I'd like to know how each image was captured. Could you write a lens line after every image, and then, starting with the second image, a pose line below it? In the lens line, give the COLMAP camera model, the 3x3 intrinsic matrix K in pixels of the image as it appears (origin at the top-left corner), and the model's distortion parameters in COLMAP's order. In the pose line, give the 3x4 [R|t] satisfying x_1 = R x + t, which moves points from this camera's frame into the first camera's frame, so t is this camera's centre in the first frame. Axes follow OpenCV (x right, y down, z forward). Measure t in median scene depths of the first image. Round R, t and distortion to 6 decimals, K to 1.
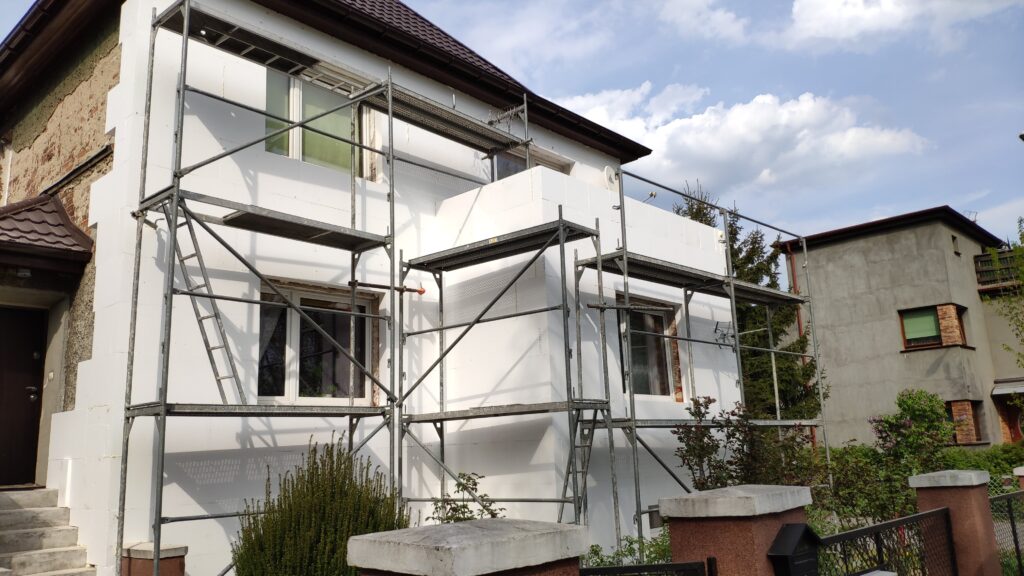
lens RADIAL K [[766.6, 0, 514.6], [0, 766.6, 290.3], [0, 0, 1]] dist [0.210642, -0.344764]
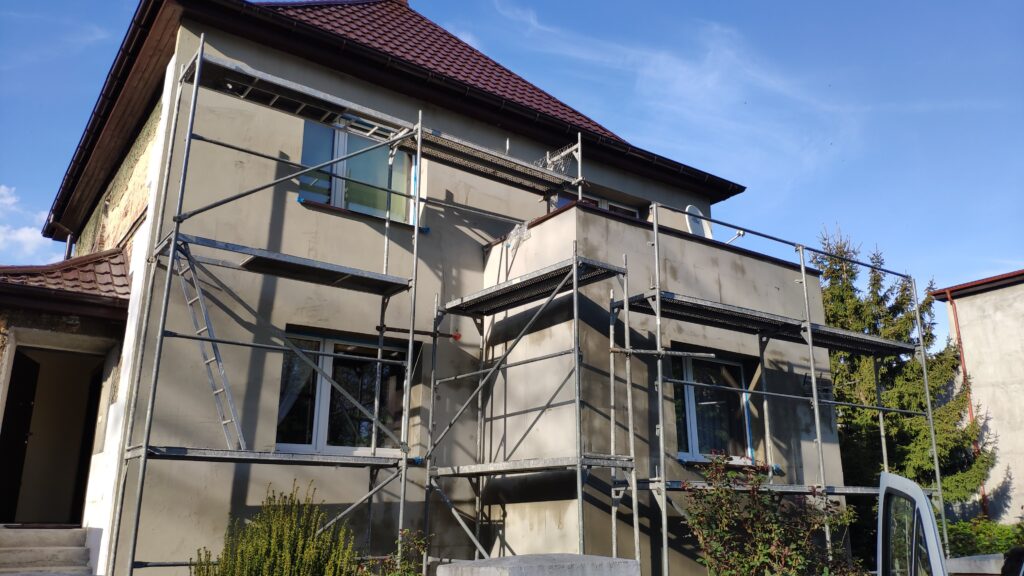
lens RADIAL K [[766.6, 0, 514.6], [0, 766.6, 290.3], [0, 0, 1]] dist [0.210642, -0.344764]
pose [[0.979257, -0.015331, -0.202042, 0.151314], [0.000765, 0.997406, -0.071973, 0.013274], [0.202621, 0.070325, 0.976729, 0.073911]]
